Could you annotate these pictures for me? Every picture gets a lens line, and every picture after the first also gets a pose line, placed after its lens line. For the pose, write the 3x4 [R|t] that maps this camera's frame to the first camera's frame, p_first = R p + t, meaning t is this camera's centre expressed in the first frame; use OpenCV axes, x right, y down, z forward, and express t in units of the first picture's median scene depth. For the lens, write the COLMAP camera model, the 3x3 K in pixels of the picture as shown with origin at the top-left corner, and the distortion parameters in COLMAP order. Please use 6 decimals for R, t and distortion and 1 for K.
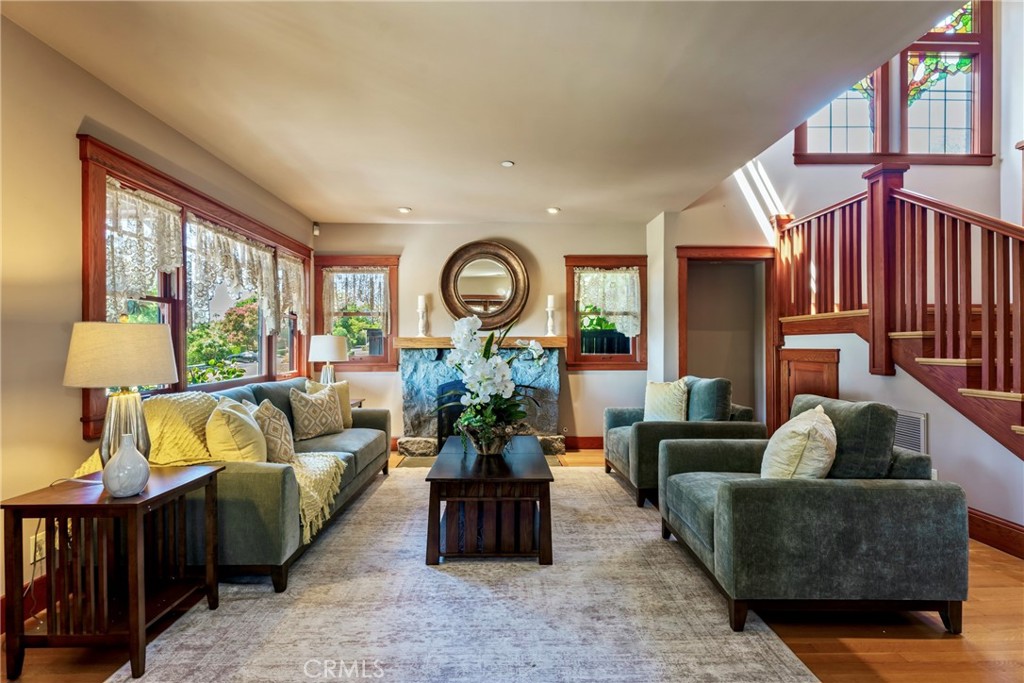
lens RADIAL K [[482.7, 0, 508.9], [0, 482.7, 344.7], [0, 0, 1]] dist [-0.001574, -0.000337]
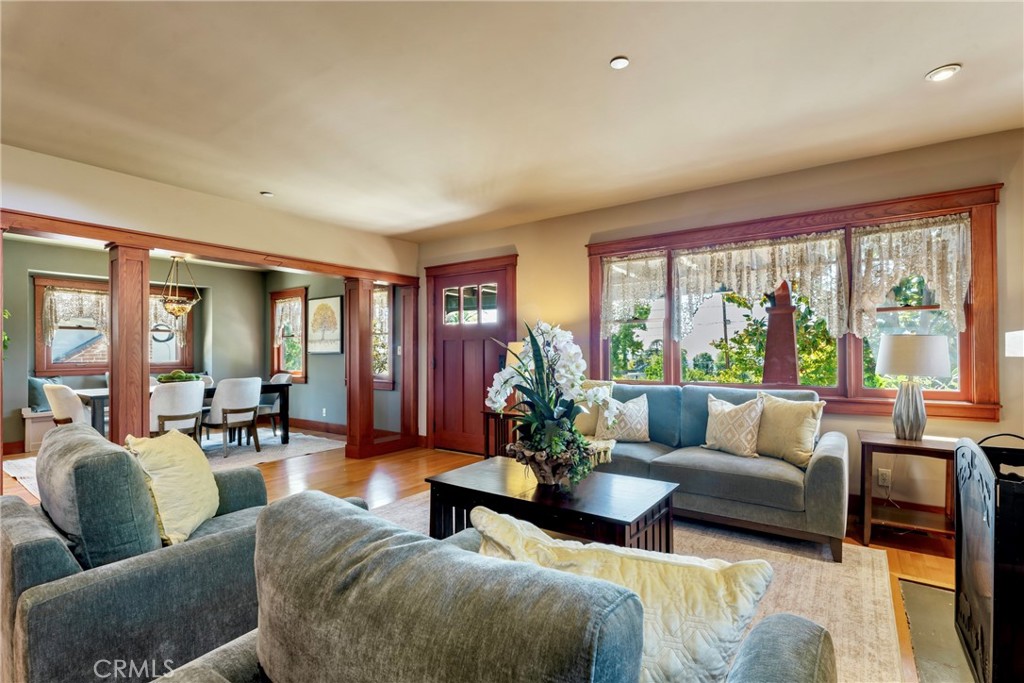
lens RADIAL K [[483.2, 0, 513.0], [0, 483.2, 348.9], [0, 0, 1]] dist [-0.001710, -0.000203]
pose [[-0.595444, -0.000335, -0.803397, 0.428170], [0.005972, 0.999970, -0.004844, -0.000563], [0.803375, -0.007682, -0.595424, 0.921045]]
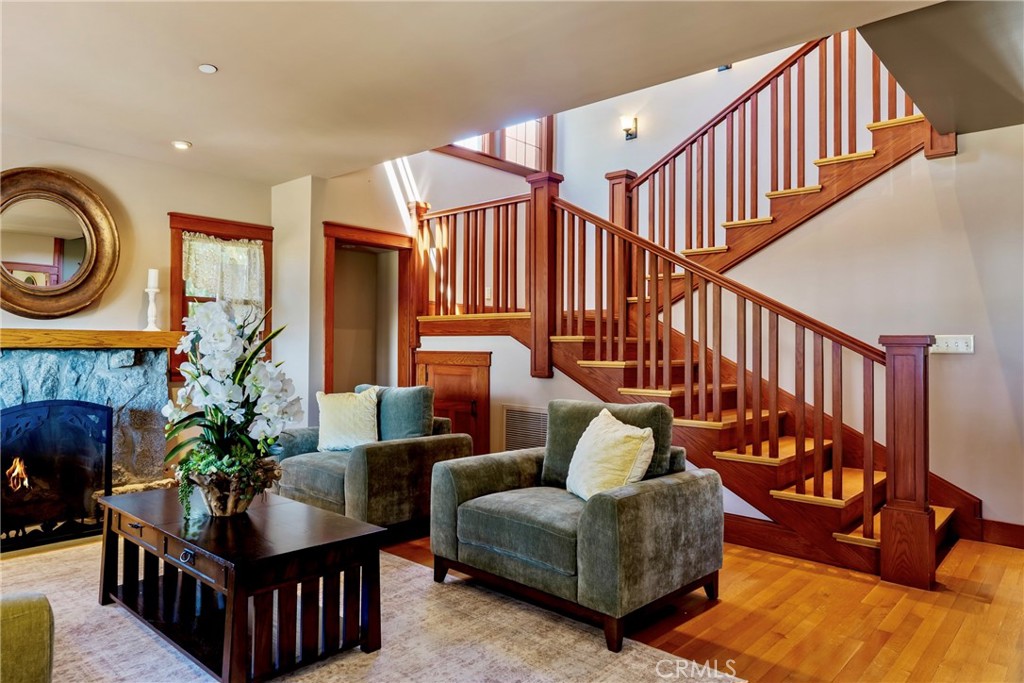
lens RADIAL K [[657.2, 0, 361.7], [0, 657.2, 336.4], [0, 0, 1]] dist [-0.001145, 0.000072]
pose [[0.762911, 0.017530, 0.646266, -0.301733], [-0.011134, 0.999840, -0.013977, -0.000416], [-0.646408, 0.003468, 0.762984, 0.134820]]
